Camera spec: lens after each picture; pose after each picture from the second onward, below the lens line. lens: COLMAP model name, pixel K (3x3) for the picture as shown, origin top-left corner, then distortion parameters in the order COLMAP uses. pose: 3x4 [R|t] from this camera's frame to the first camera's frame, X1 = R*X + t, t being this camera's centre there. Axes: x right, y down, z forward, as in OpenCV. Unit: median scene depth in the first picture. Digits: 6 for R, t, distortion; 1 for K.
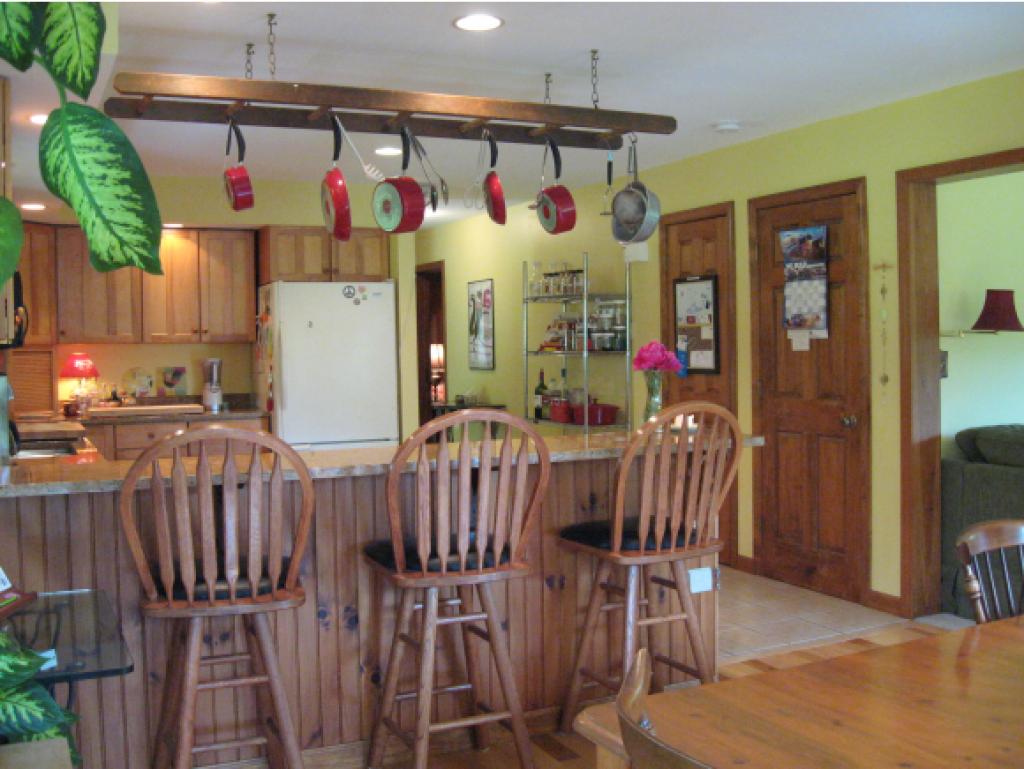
lens RADIAL K [[1074.6, 0, 513.8], [0, 1074.6, 379.3], [0, 0, 1]] dist [-0.104961, 0.000000]
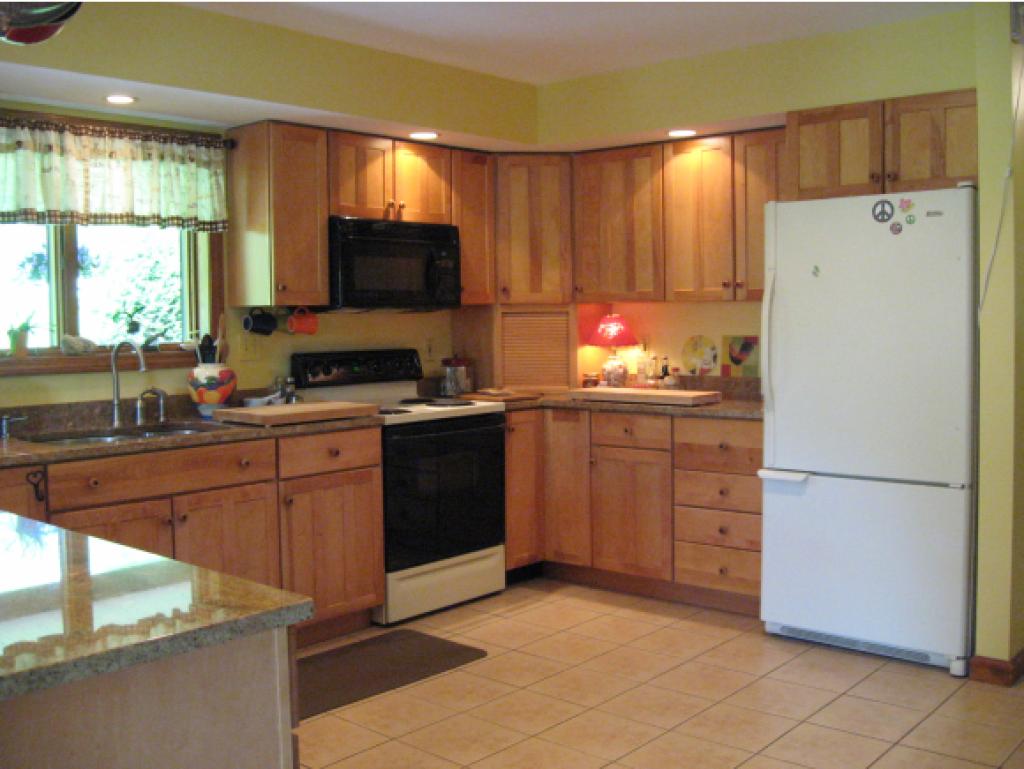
lens RADIAL K [[1074.6, 0, 509.6], [0, 1074.6, 383.8], [0, 0, 1]] dist [-0.104961, 0.000000]
pose [[0.378233, 0.070824, -0.922997, 0.285350], [-0.027246, 0.997489, 0.065375, -0.022780], [0.925309, 0.000421, 0.379213, 0.609918]]
